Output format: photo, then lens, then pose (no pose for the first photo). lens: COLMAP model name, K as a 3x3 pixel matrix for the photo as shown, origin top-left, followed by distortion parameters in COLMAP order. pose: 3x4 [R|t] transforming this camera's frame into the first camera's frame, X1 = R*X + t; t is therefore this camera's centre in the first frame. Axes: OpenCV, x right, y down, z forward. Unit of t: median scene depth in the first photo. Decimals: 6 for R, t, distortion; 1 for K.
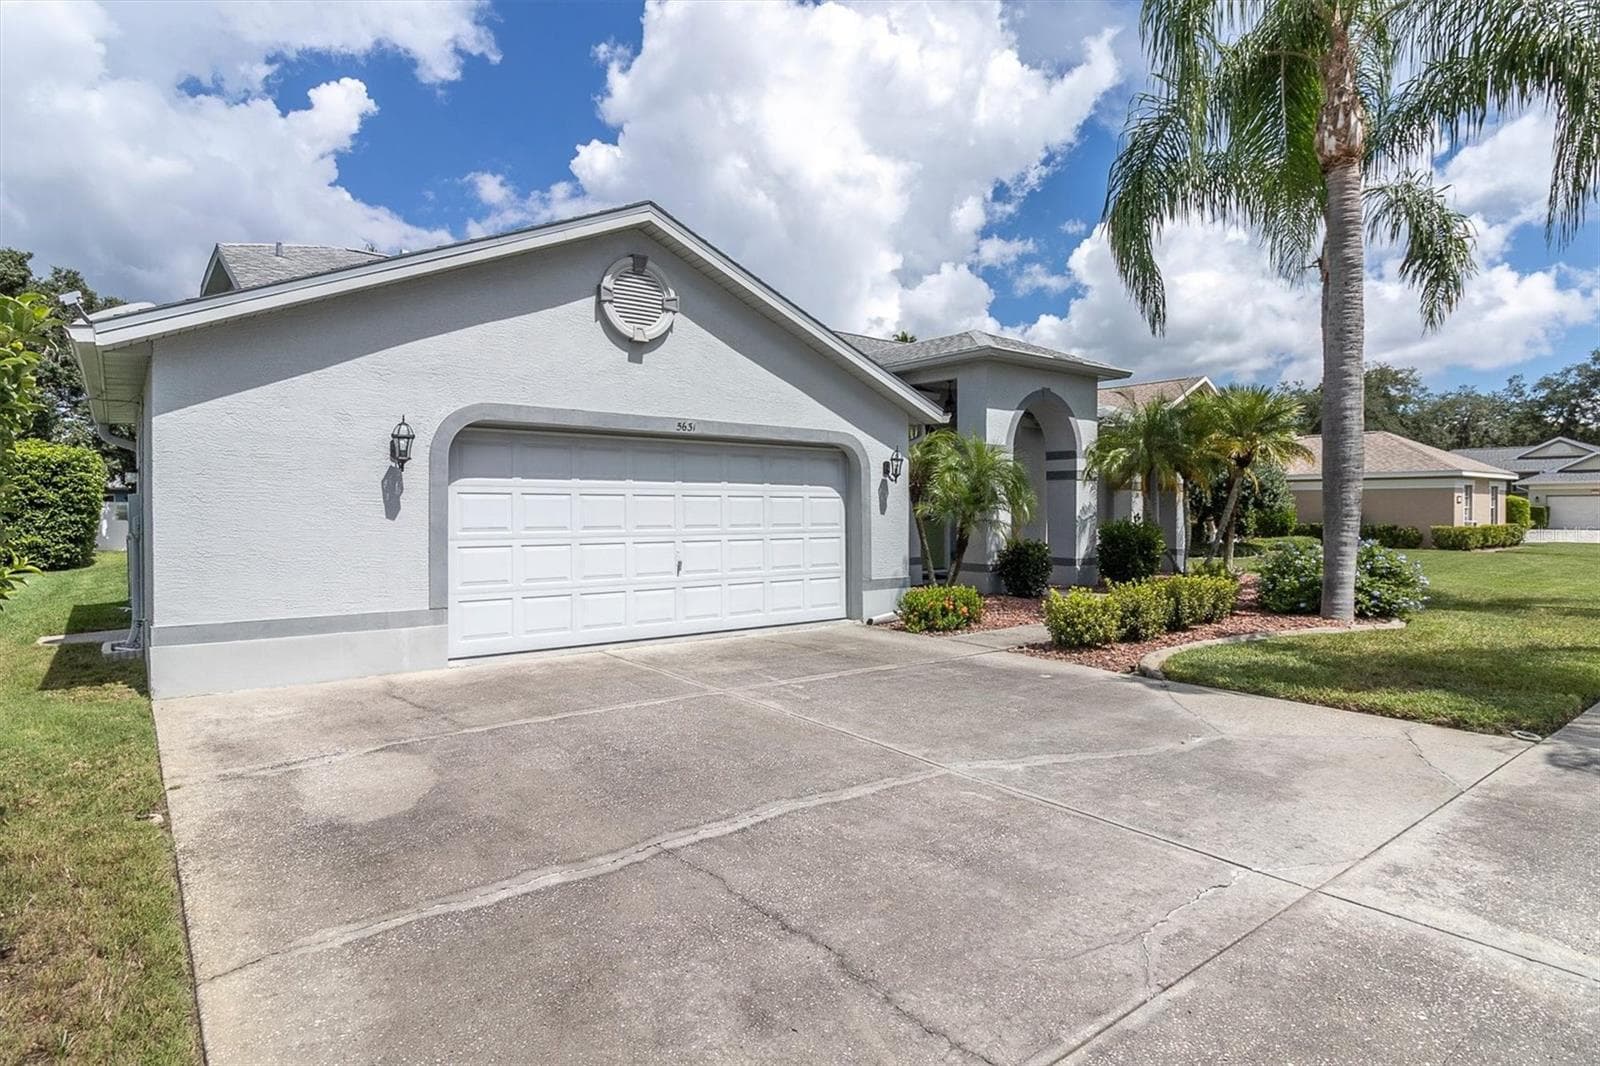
lens RADIAL K [[889.1, 0, 835.8], [0, 889.1, 534.5], [0, 0, 1]] dist [0.002671, 0.000534]
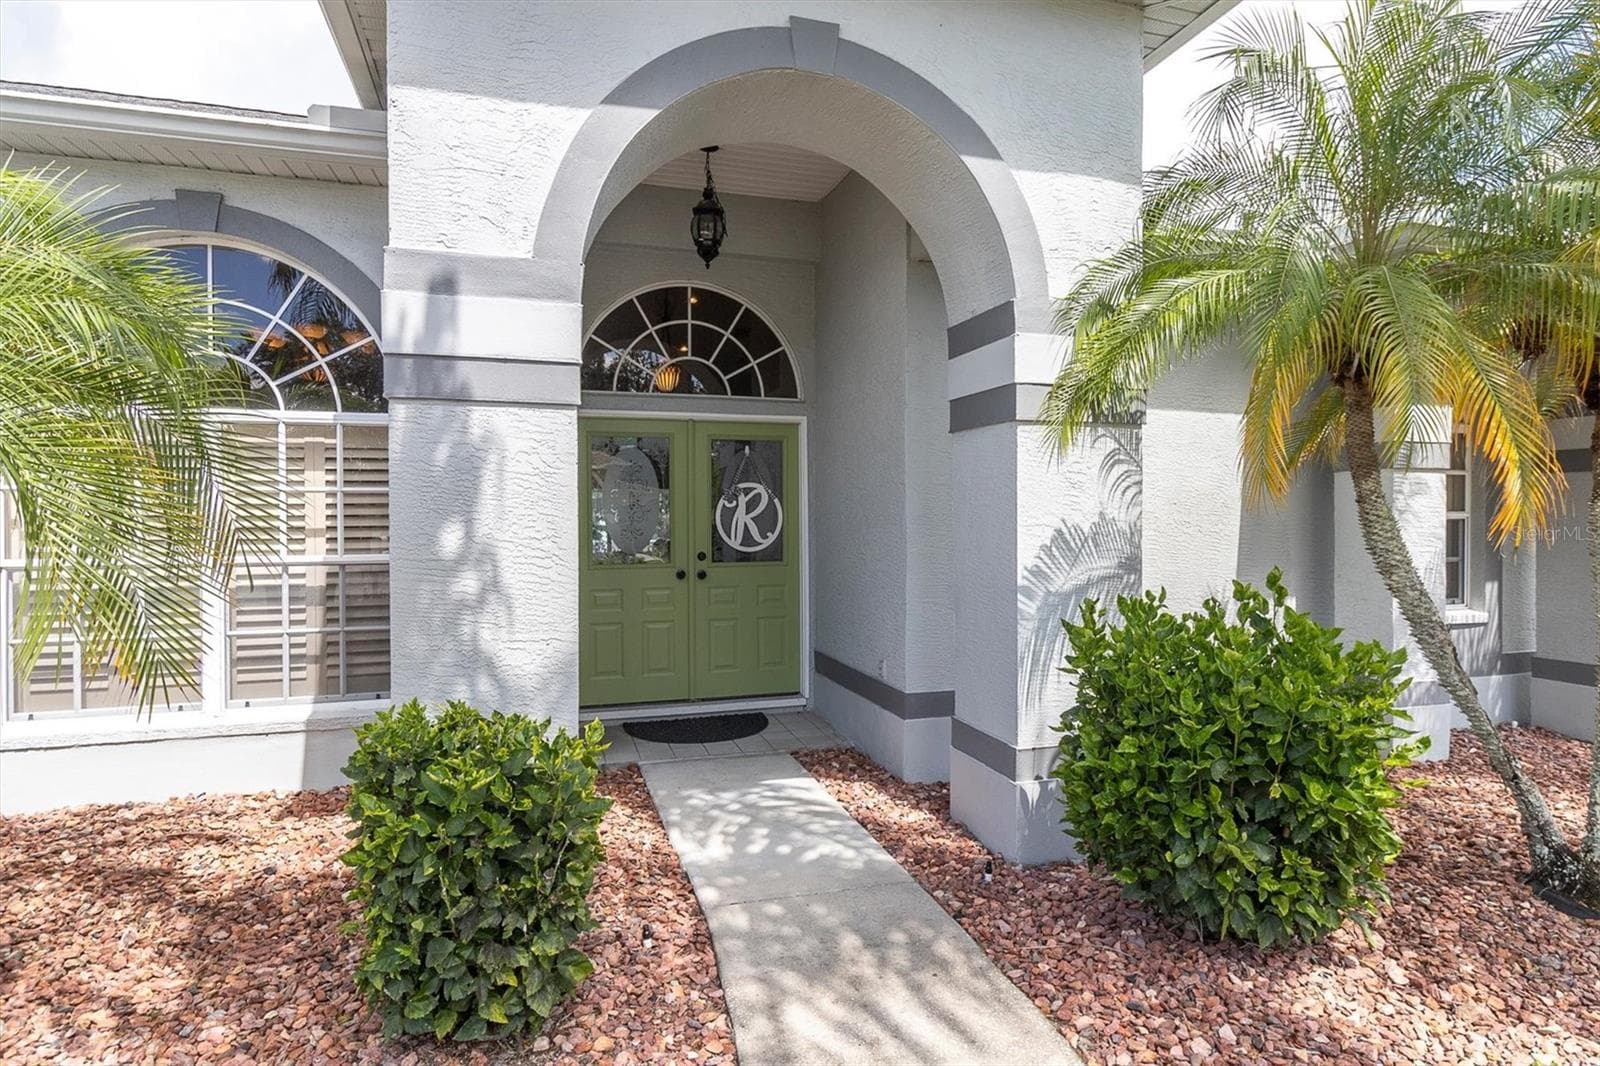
lens RADIAL K [[889.1, 0, 835.8], [0, 889.1, 534.5], [0, 0, 1]] dist [0.002671, 0.000534]
pose [[0.926298, 0.003316, -0.376776, 0.497284], [-0.006583, 0.999951, -0.007385, -0.045201], [0.376734, 0.009322, 0.926275, 1.191486]]
